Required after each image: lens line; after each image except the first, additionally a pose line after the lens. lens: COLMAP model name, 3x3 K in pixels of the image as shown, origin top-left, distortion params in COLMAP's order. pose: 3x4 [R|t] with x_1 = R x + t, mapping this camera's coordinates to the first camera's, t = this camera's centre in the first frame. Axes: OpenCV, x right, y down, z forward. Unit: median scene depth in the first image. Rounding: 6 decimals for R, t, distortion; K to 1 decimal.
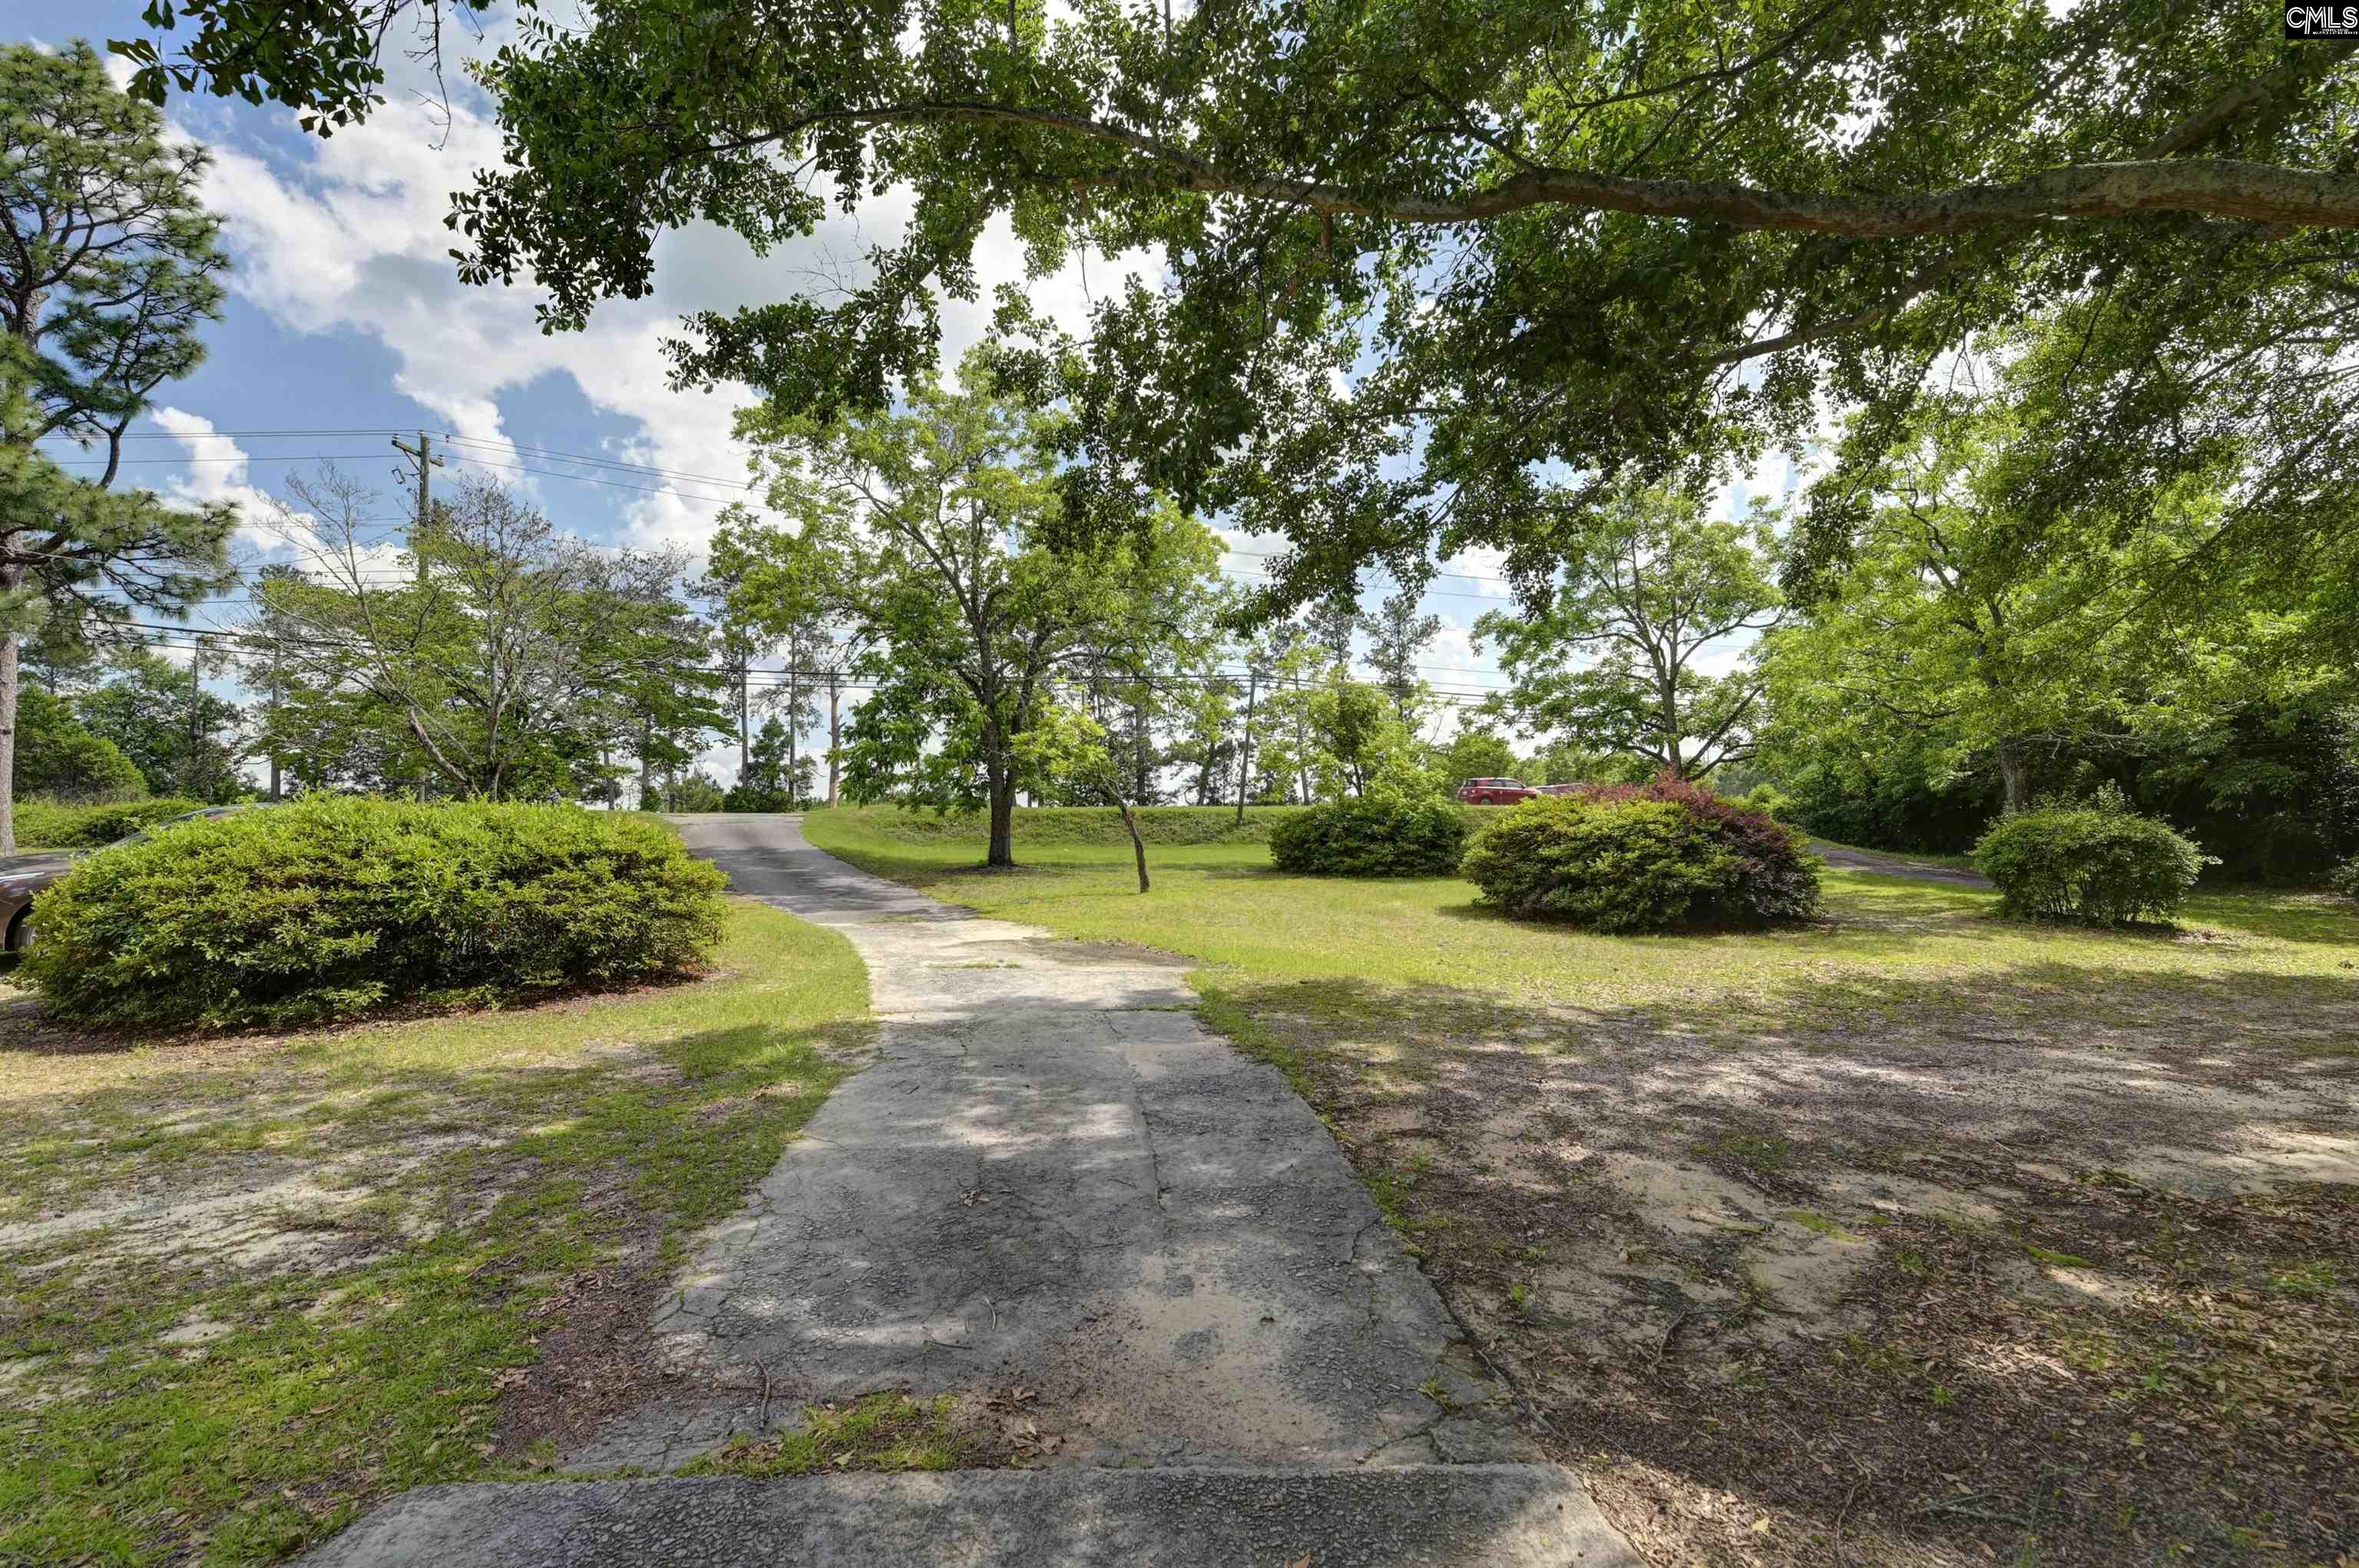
lens RADIAL K [[1006.3, 0, 1190.7], [0, 1006.3, 801.0], [0, 0, 1]] dist [-0.000908, -0.000032]
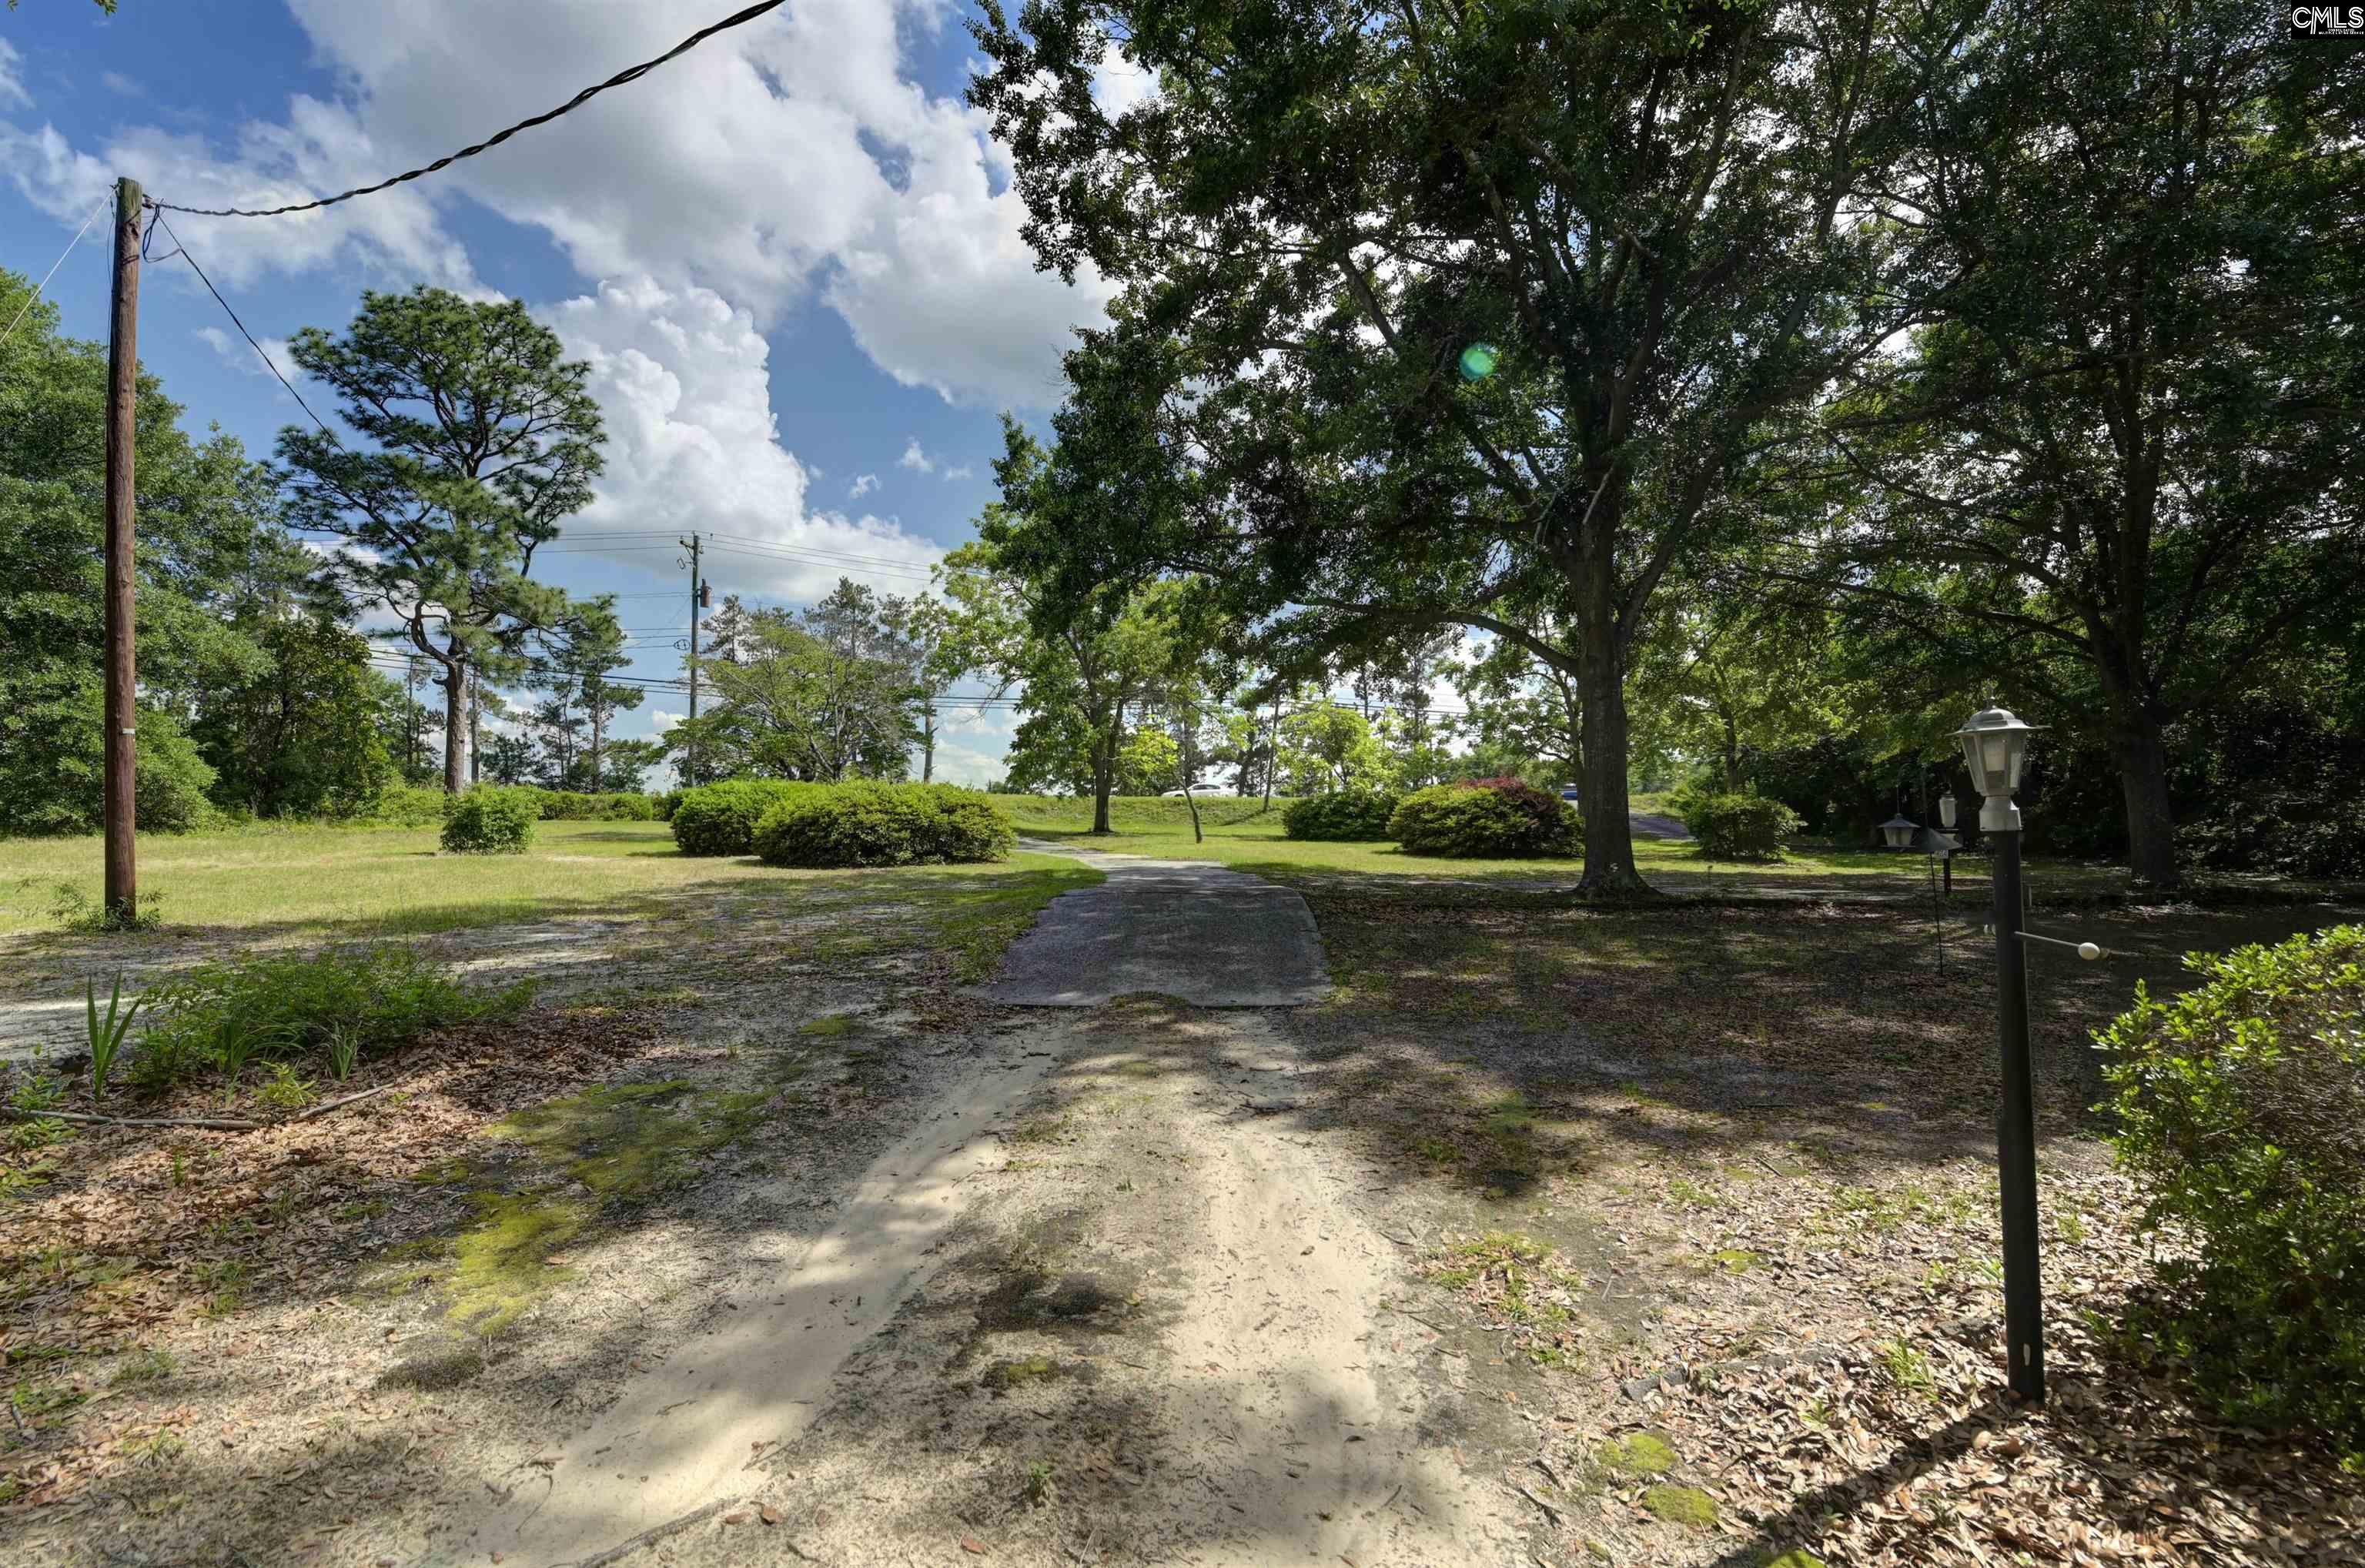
lens RADIAL K [[1008.9, 0, 1193.7], [0, 1008.9, 801.1], [0, 0, 1]] dist [-0.000908, -0.000032]
pose [[0.999207, 0.004969, -0.039495, 0.008423], [-0.004930, 0.999987, 0.001095, 0.015280], [0.039500, -0.000899, 0.999219, -0.506155]]
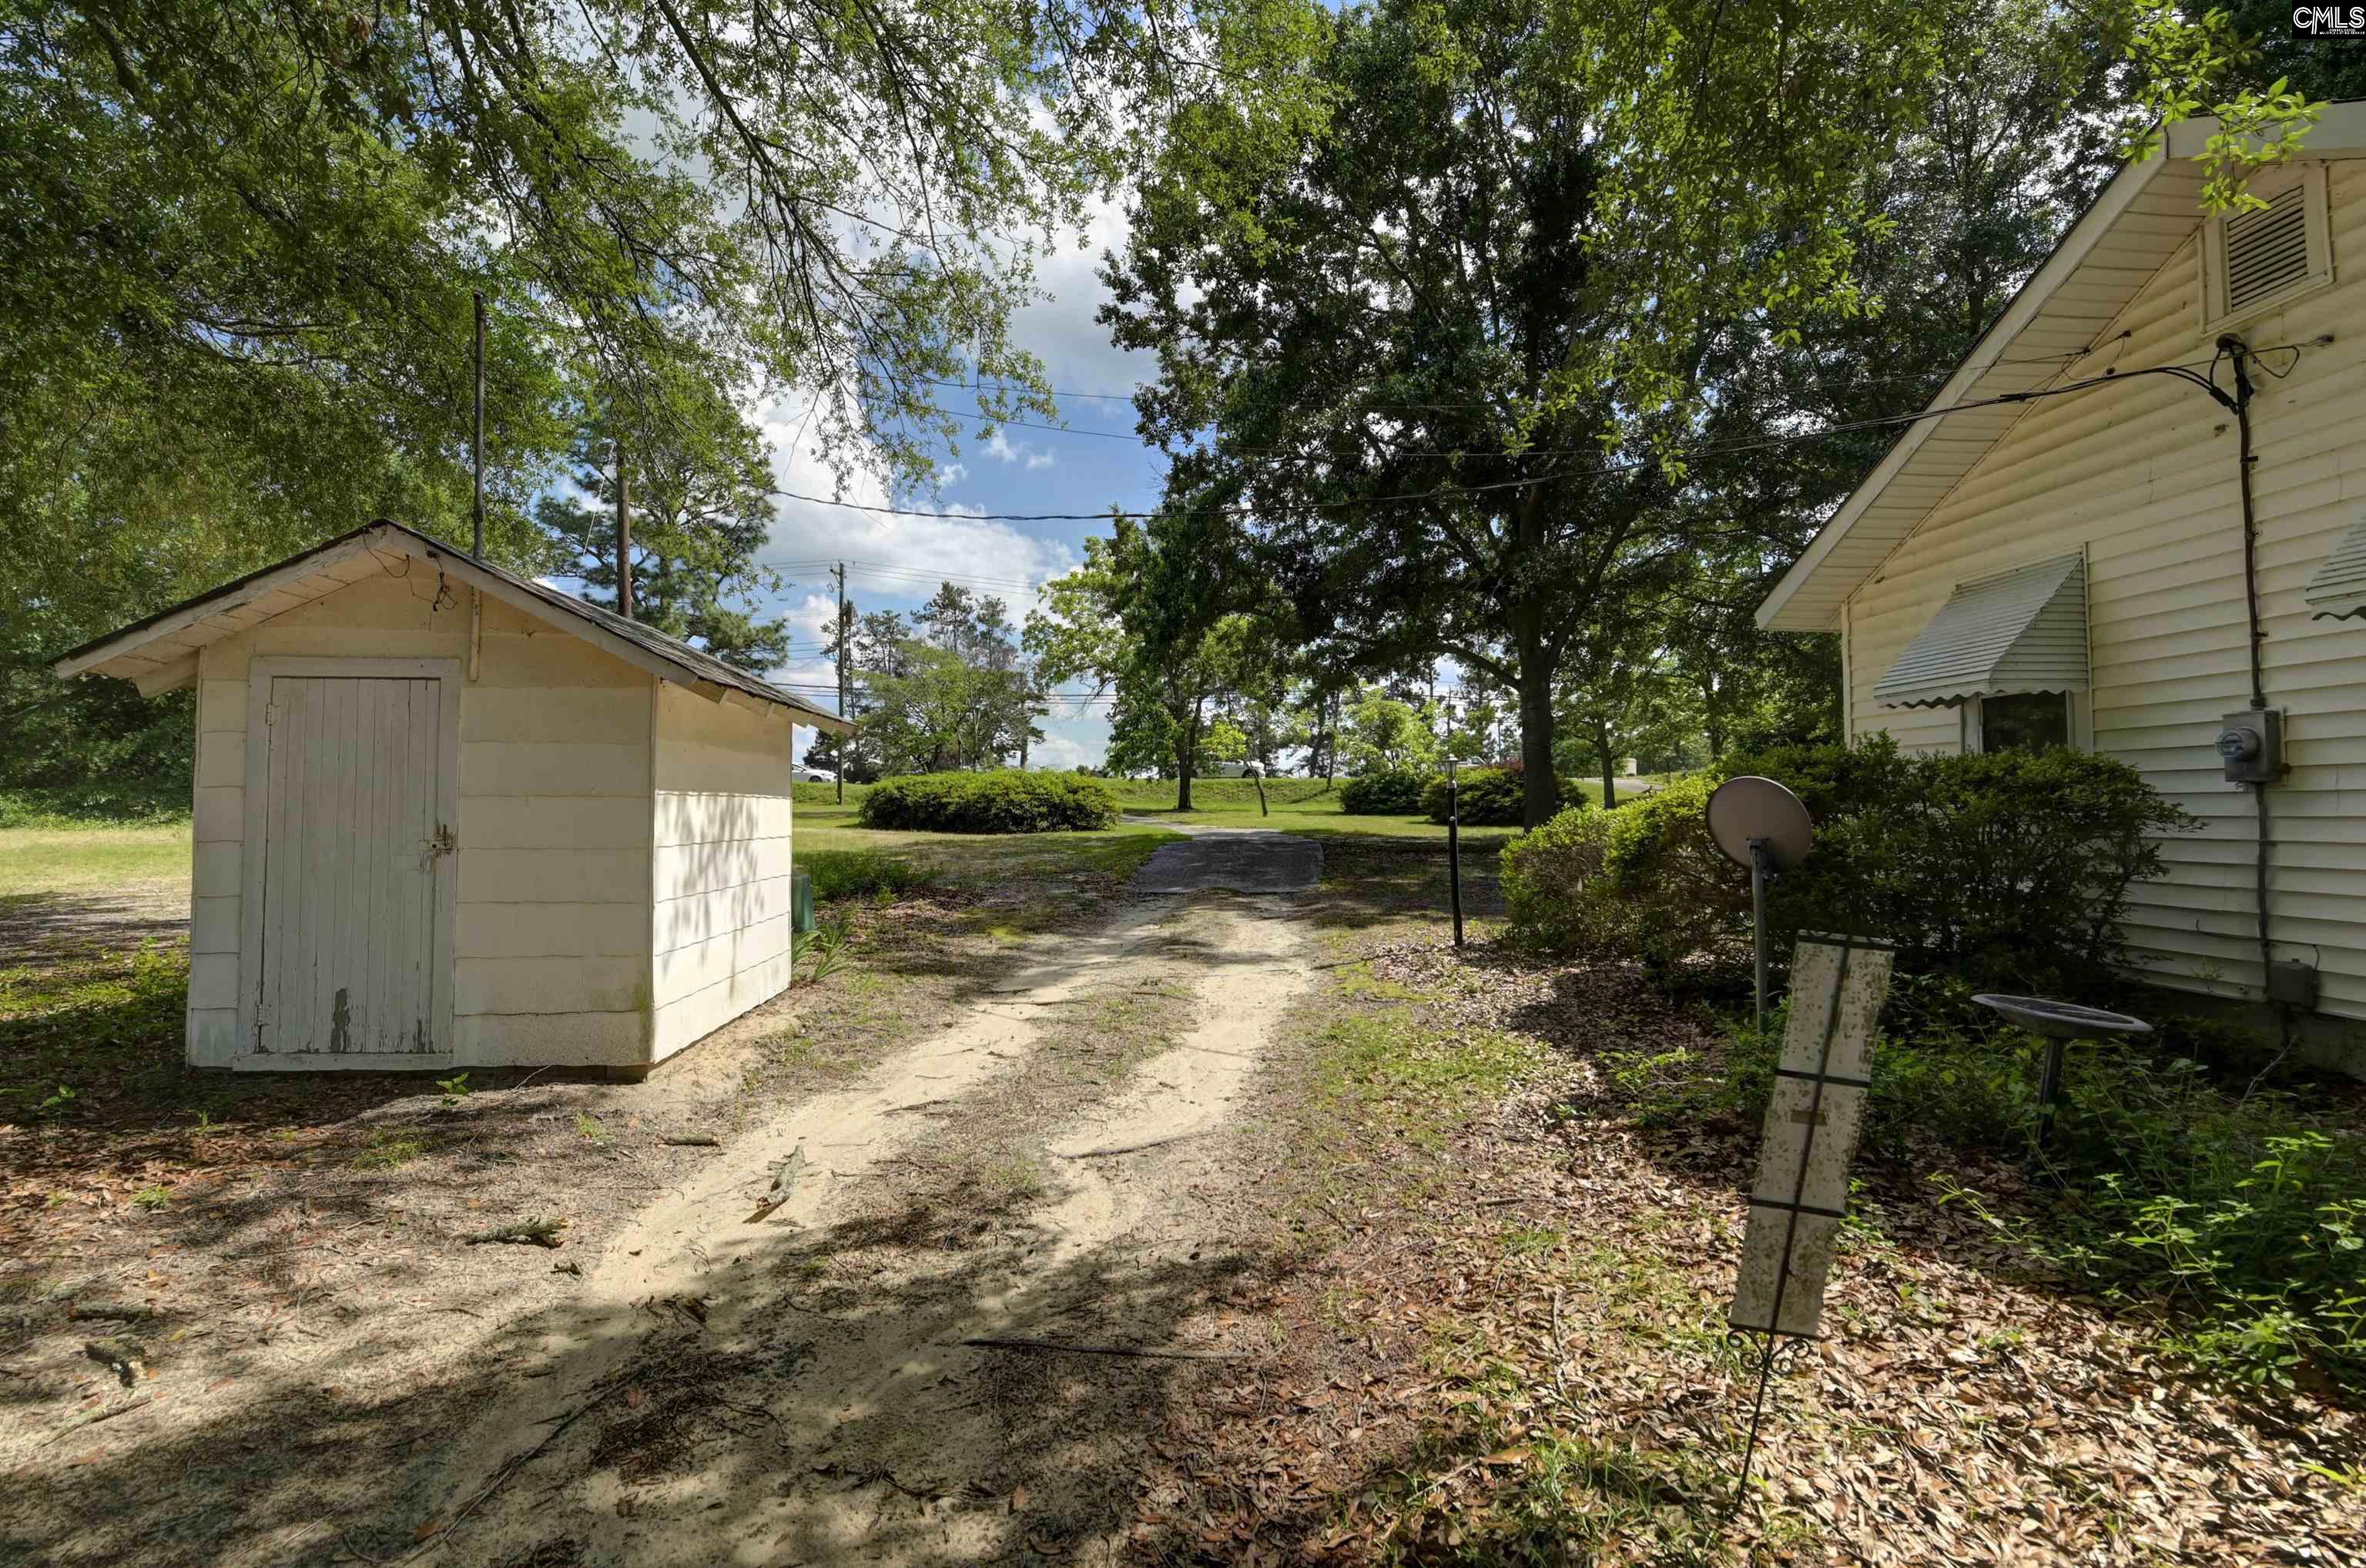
lens RADIAL K [[1024.1, 0, 1193.4], [0, 1024.1, 775.7], [0, 0, 1]] dist [-0.002533, -0.009807]
pose [[0.993143, -0.006456, -0.116727, 0.039613], [0.005886, 0.999969, -0.005231, 0.014320], [0.116757, 0.004508, 0.993150, -0.805257]]
